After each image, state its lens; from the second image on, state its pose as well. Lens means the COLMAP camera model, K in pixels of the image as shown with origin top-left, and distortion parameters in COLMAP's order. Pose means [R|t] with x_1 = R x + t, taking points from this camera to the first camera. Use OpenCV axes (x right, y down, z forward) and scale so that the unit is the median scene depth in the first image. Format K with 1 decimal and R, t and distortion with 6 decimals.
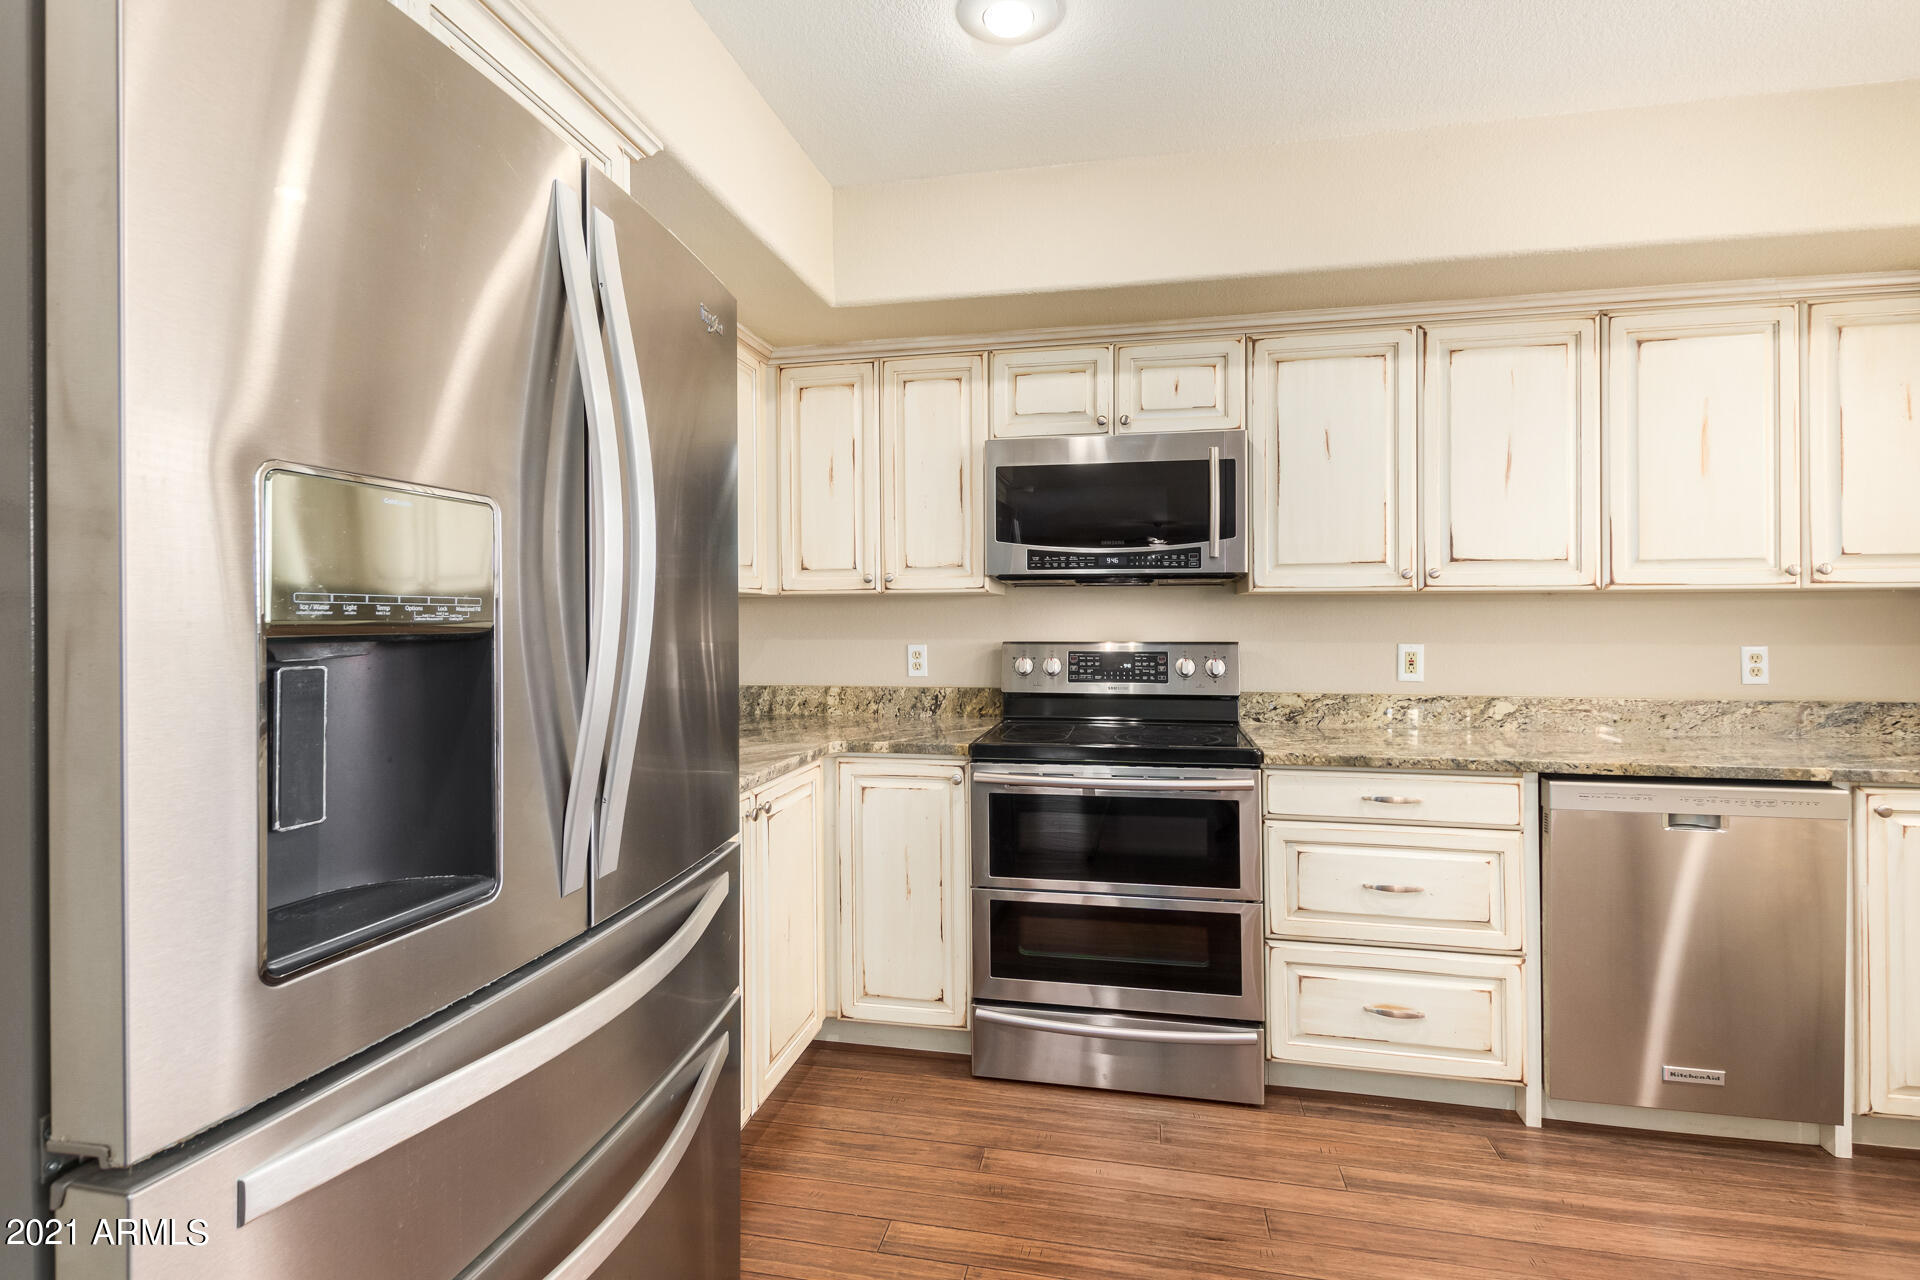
lens RADIAL K [[878.7, 0, 954.9], [0, 878.7, 612.5], [0, 0, 1]] dist [0.011309, -0.004645]
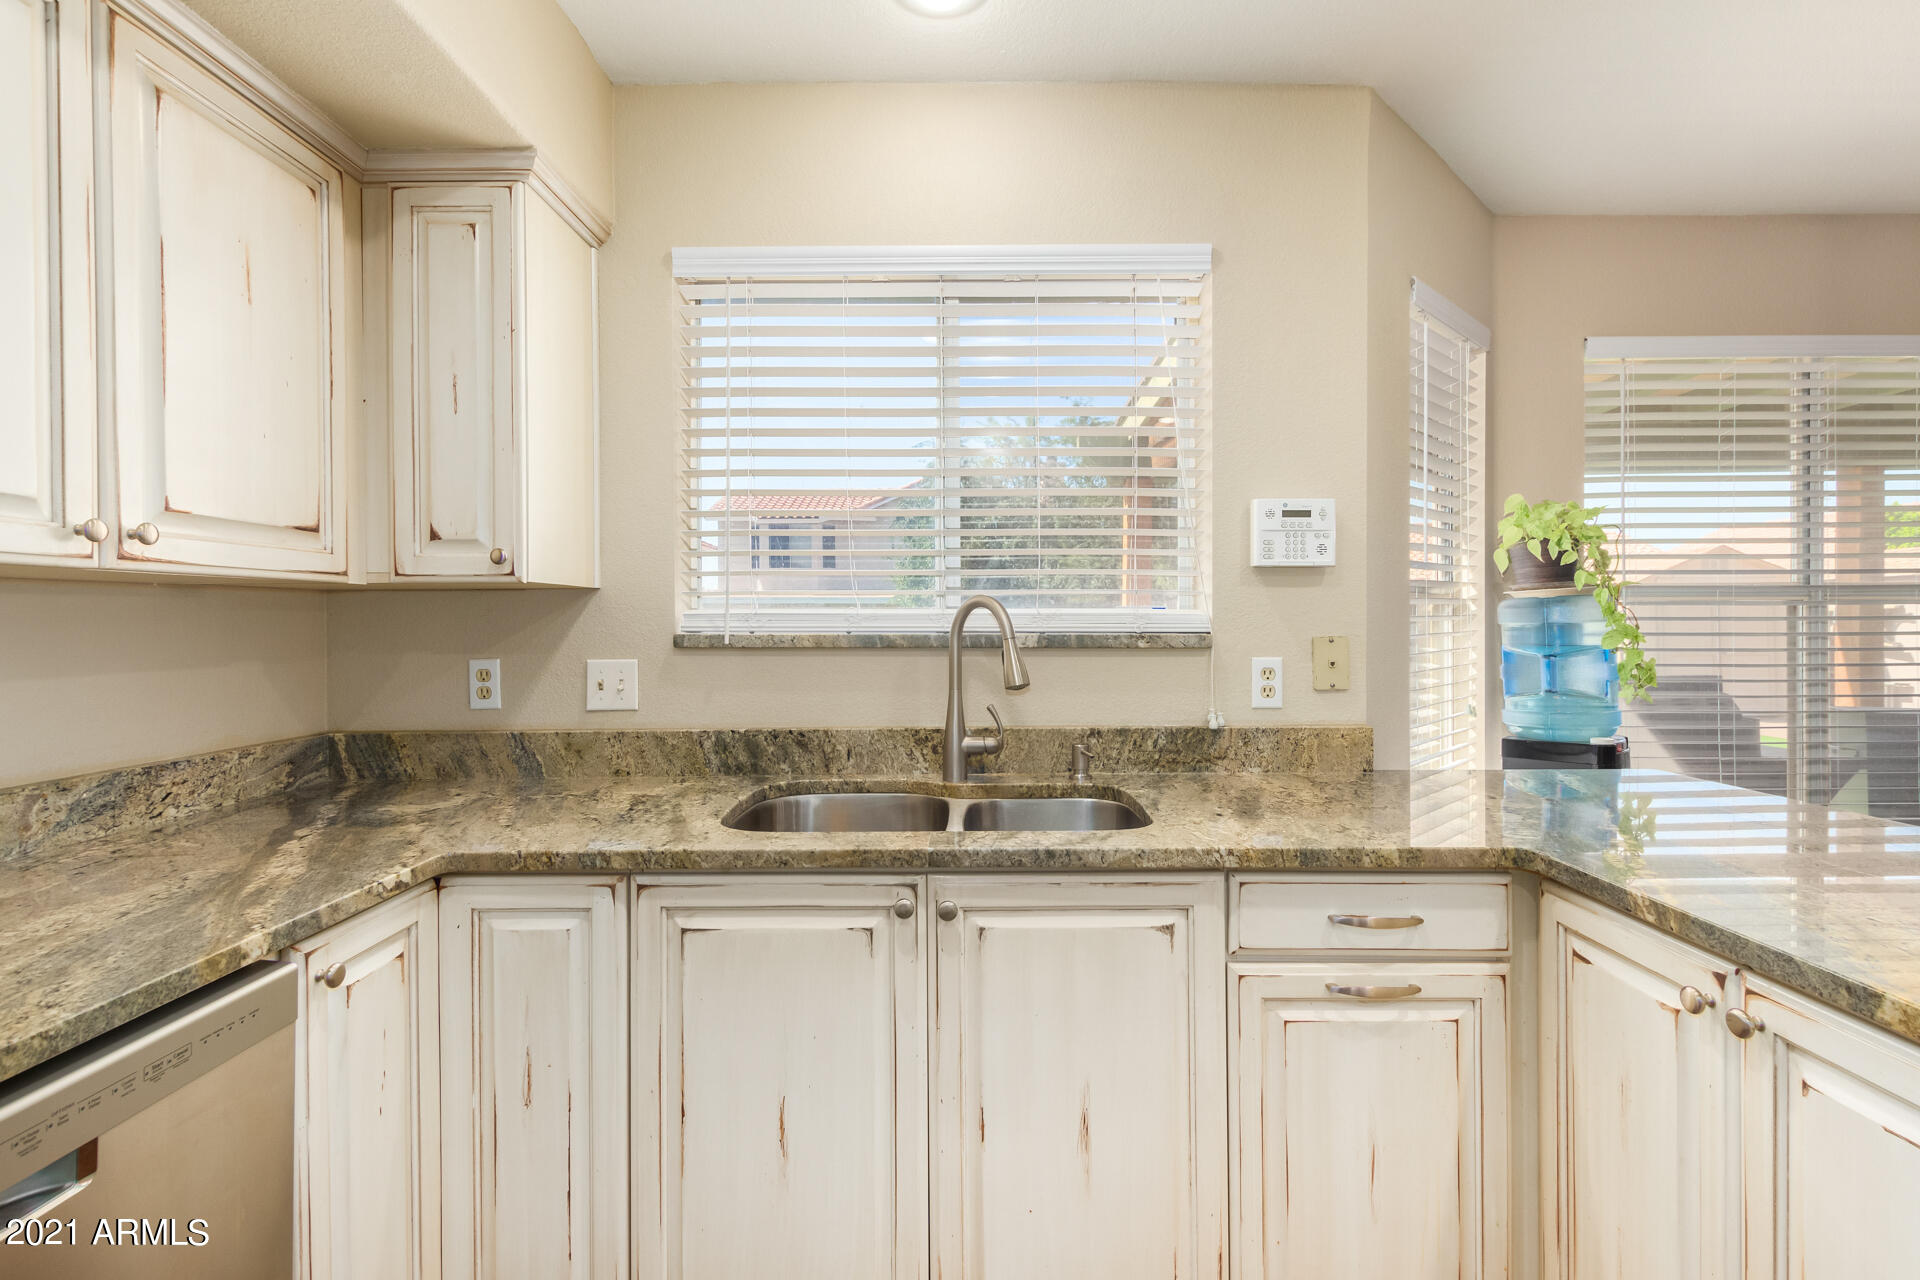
lens RADIAL K [[878.7, 0, 965.2], [0, 878.7, 627.9], [0, 0, 1]] dist [0.011309, -0.004645]
pose [[-0.205306, -0.005164, 0.978684, 0.368420], [-0.001647, 0.999986, 0.004931, 0.002883], [-0.978696, -0.000599, -0.205312, 0.625675]]
